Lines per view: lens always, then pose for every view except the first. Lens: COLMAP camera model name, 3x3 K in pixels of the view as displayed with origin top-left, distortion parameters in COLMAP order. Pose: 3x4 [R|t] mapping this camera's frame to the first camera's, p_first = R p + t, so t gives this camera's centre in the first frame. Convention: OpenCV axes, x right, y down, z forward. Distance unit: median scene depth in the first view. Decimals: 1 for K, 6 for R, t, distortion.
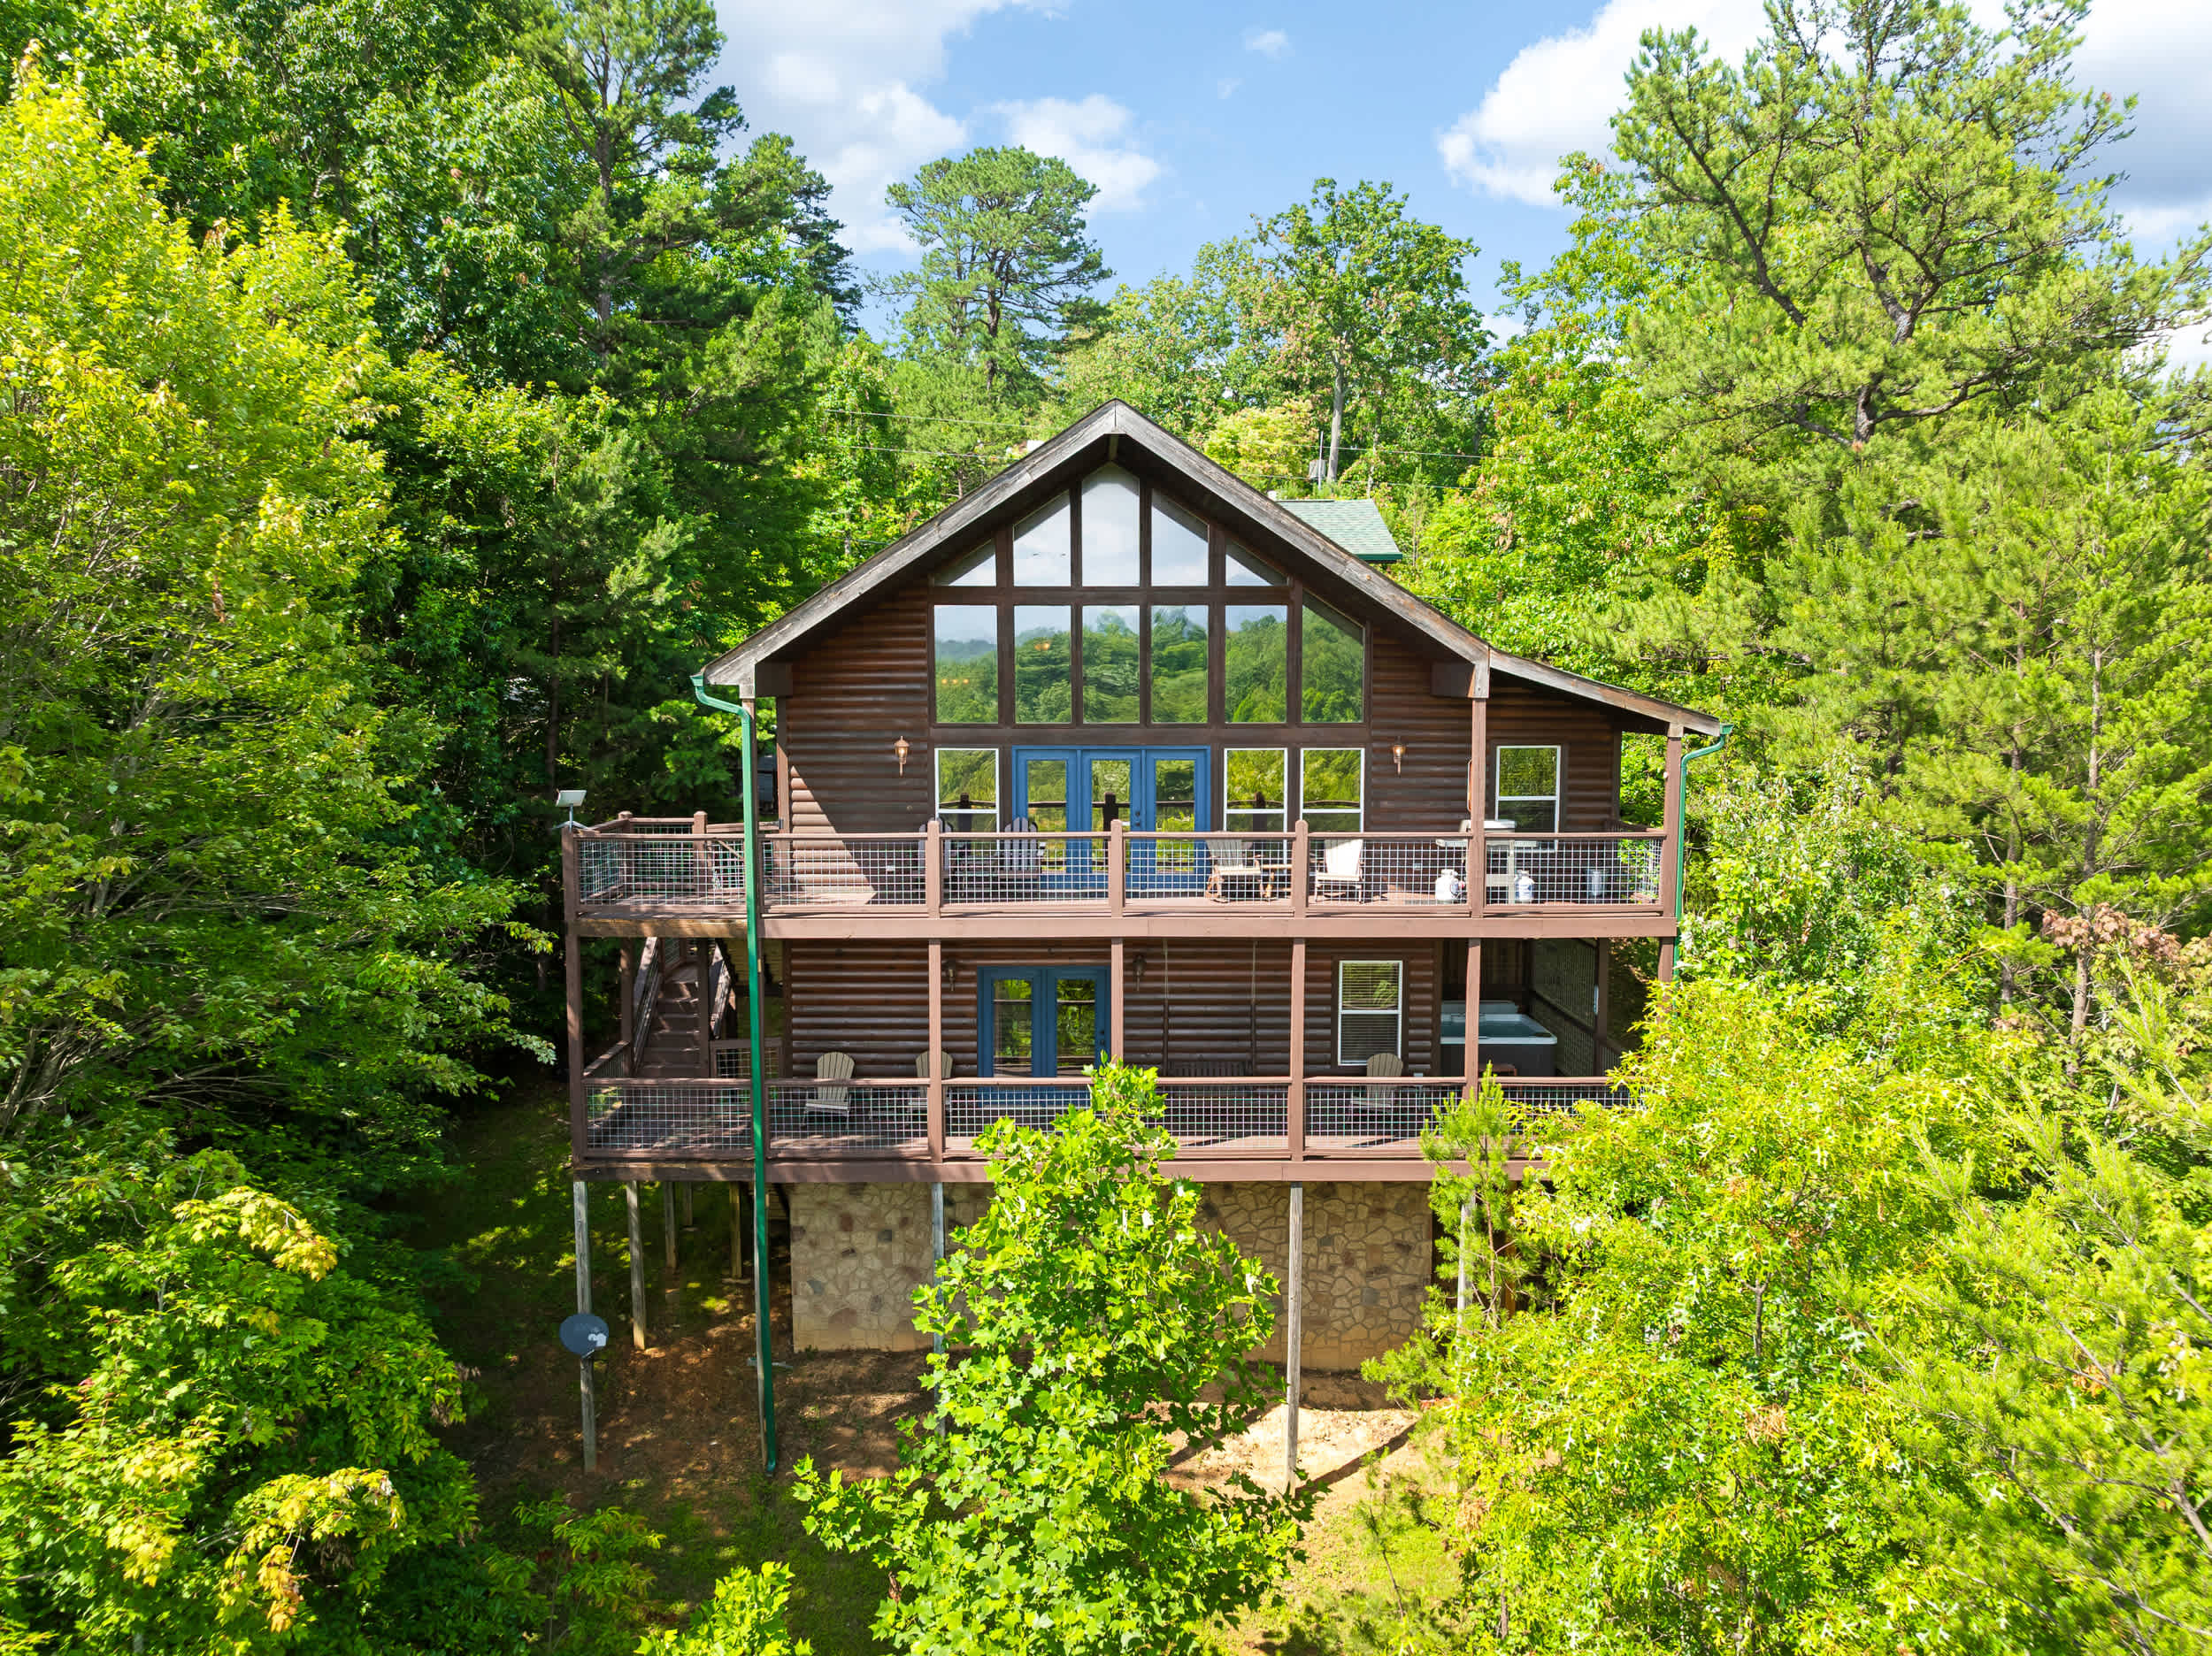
lens RADIAL K [[1538.0, 0, 1106.0], [0, 1538.0, 828.0], [0, 0, 1]] dist [-0.005200, -0.000371]
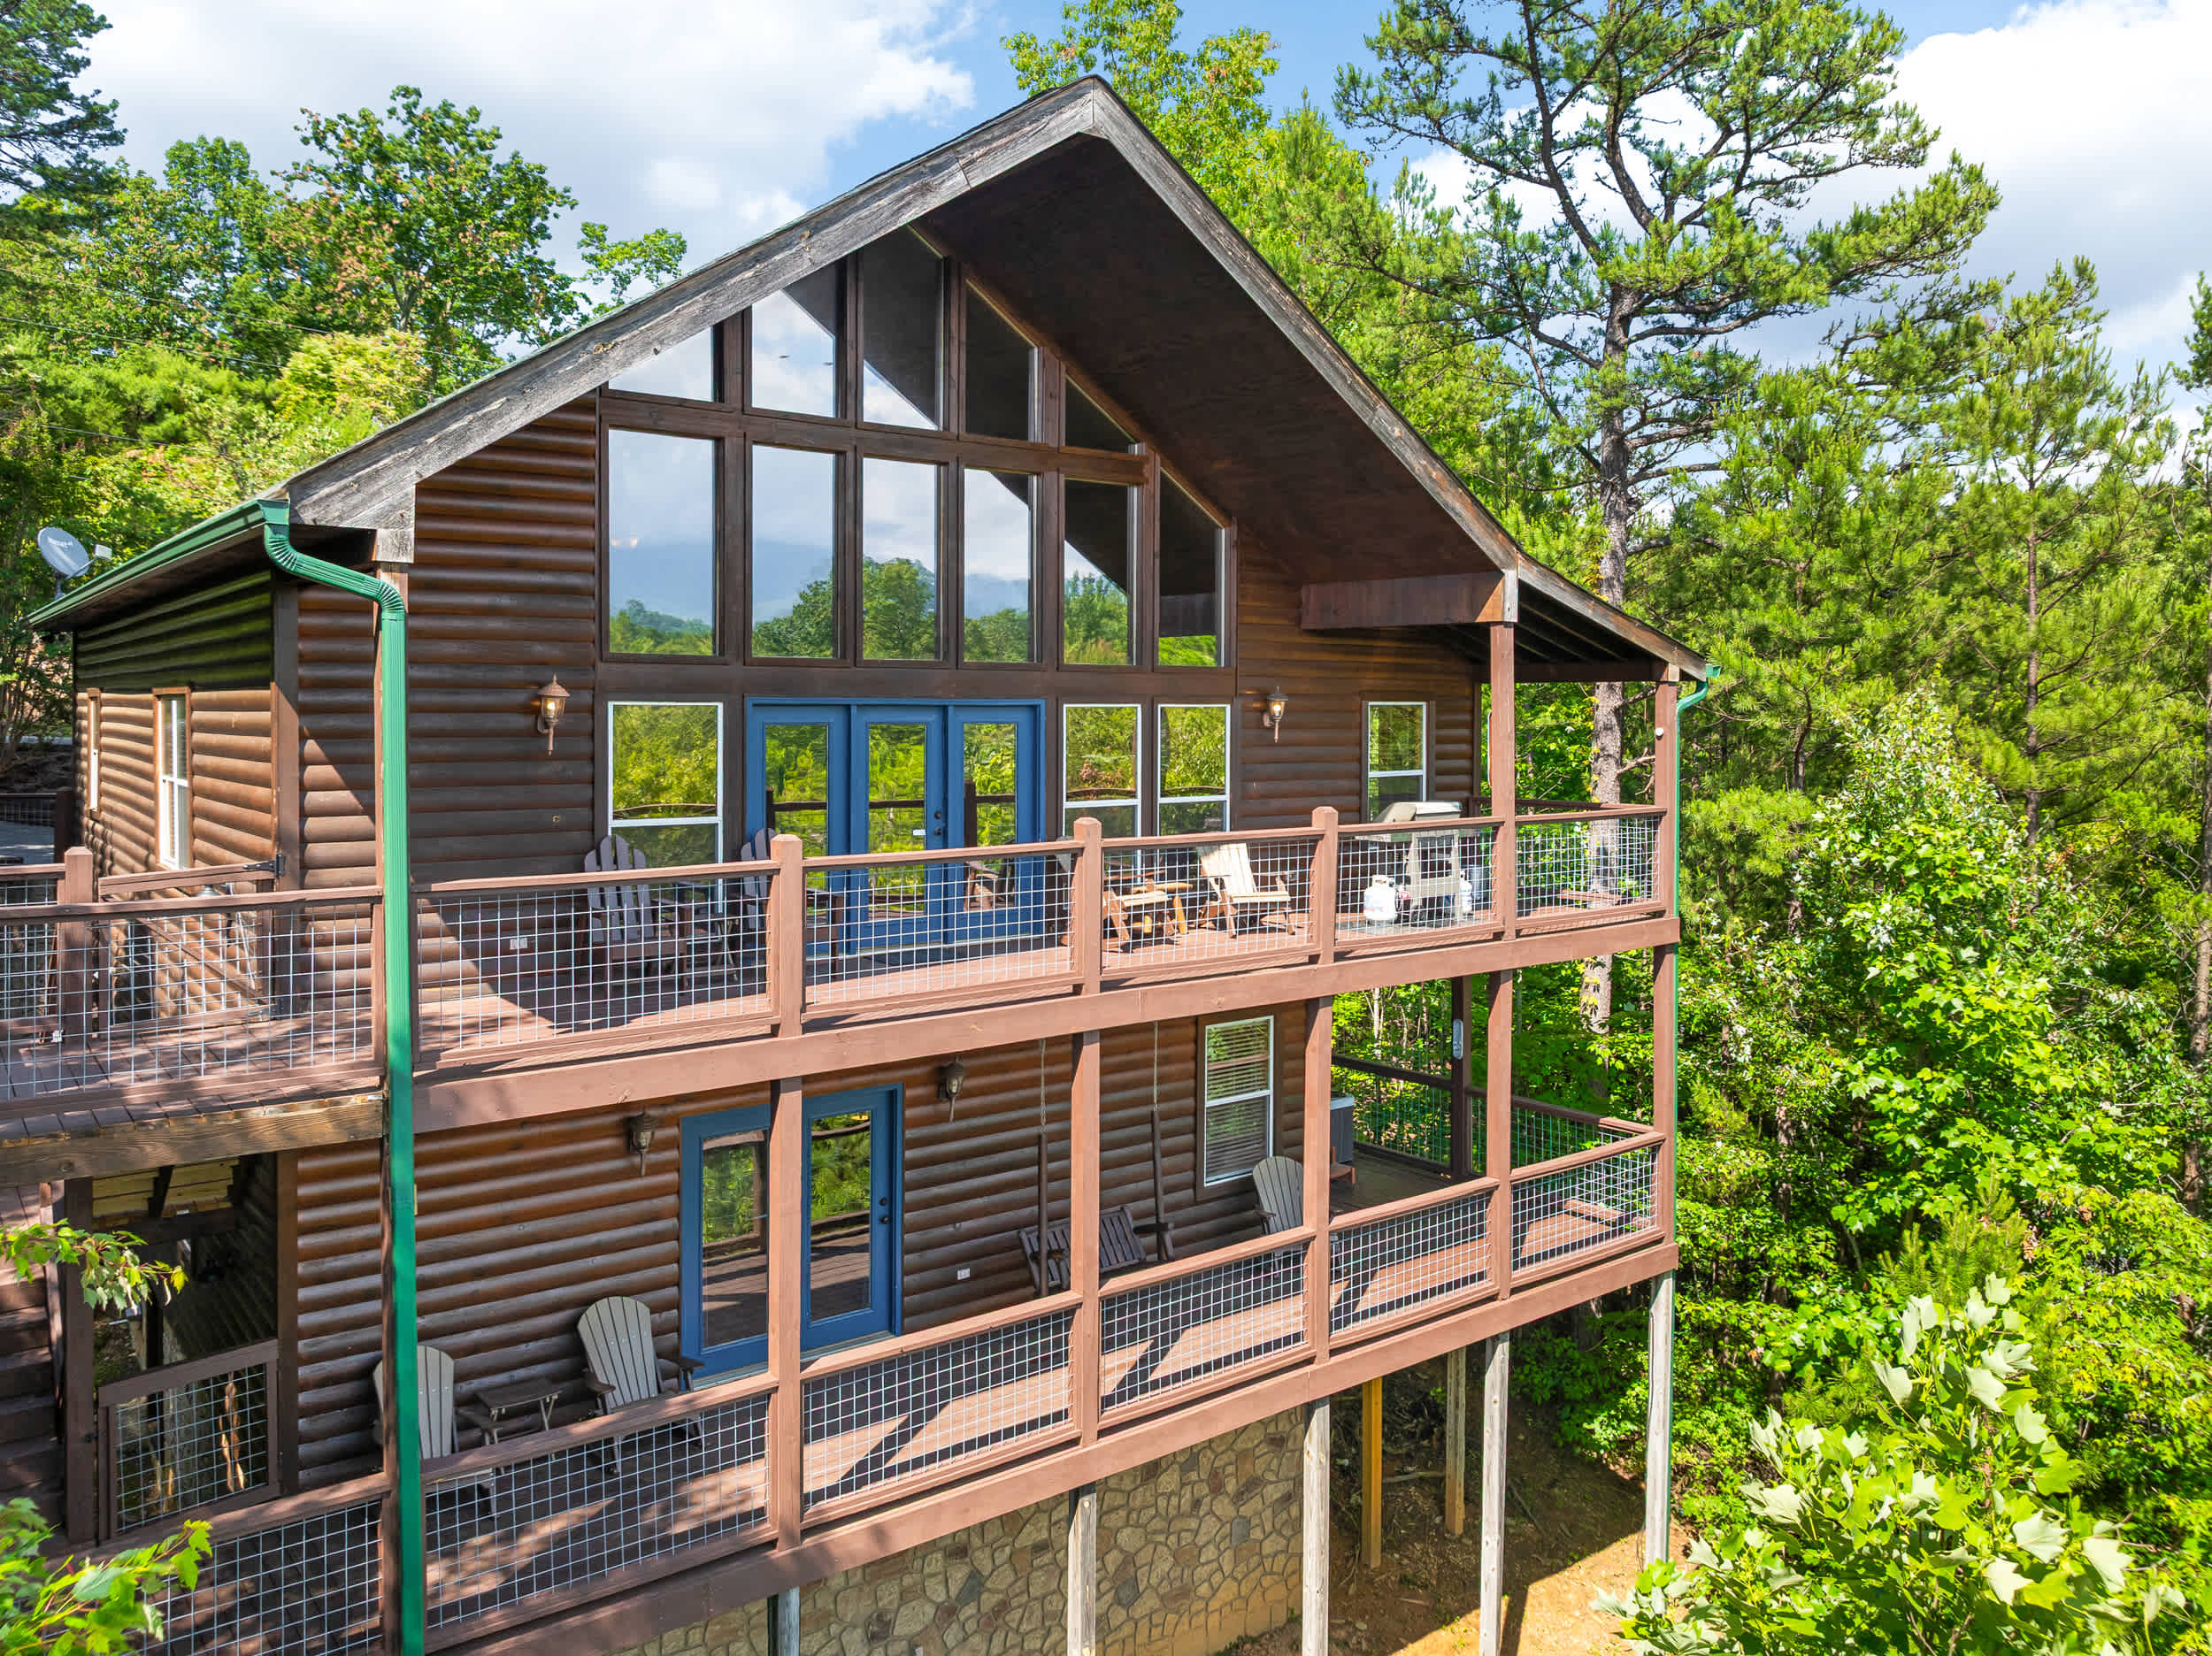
lens RADIAL K [[1610.5, 0, 1104.8], [0, 1610.5, 718.0], [0, 0, 1]] dist [-0.105241, 0.067043]
pose [[0.789916, -0.000379, 0.613214, -0.305329], [0.052886, 0.996316, -0.067509, -0.001645], [-0.610930, 0.085757, 0.787026, 0.479961]]
